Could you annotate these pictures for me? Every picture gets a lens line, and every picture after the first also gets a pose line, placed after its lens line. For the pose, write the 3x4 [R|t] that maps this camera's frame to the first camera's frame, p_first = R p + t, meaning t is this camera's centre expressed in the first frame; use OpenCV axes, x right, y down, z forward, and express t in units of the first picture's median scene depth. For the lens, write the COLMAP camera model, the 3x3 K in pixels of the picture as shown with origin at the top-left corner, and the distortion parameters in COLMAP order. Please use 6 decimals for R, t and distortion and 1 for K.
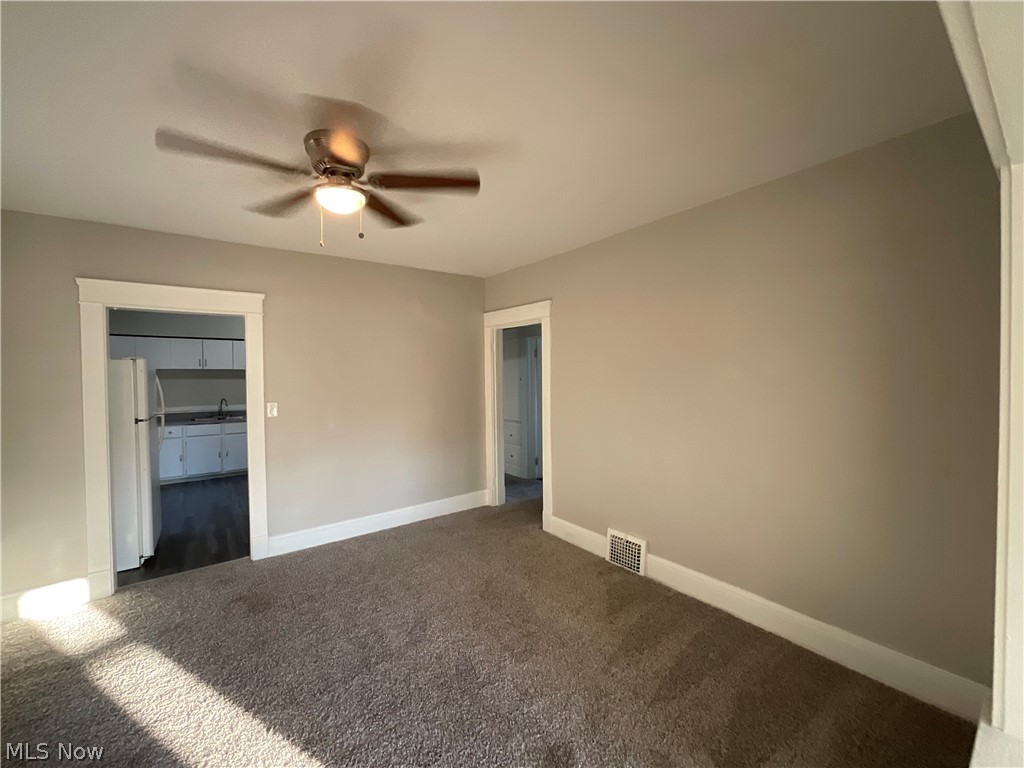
lens RADIAL K [[409.7, 0, 516.4], [0, 409.7, 382.8], [0, 0, 1]] dist [0.000740, 0.000818]
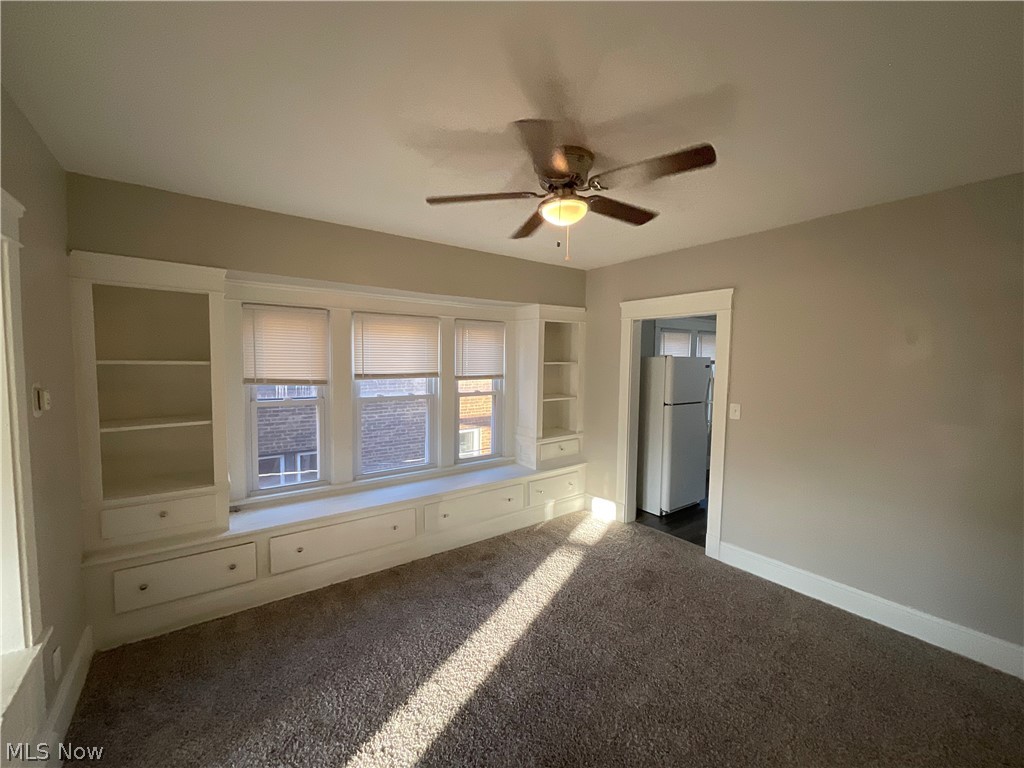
lens RADIAL K [[417.8, 0, 515.4], [0, 417.8, 385.2], [0, 0, 1]] dist [0.000368, 0.000168]
pose [[0.009081, 0.073561, -0.997249, 0.440213], [-0.038894, 0.996562, 0.073156, -0.053816], [0.999202, 0.038123, 0.011911, 0.614358]]
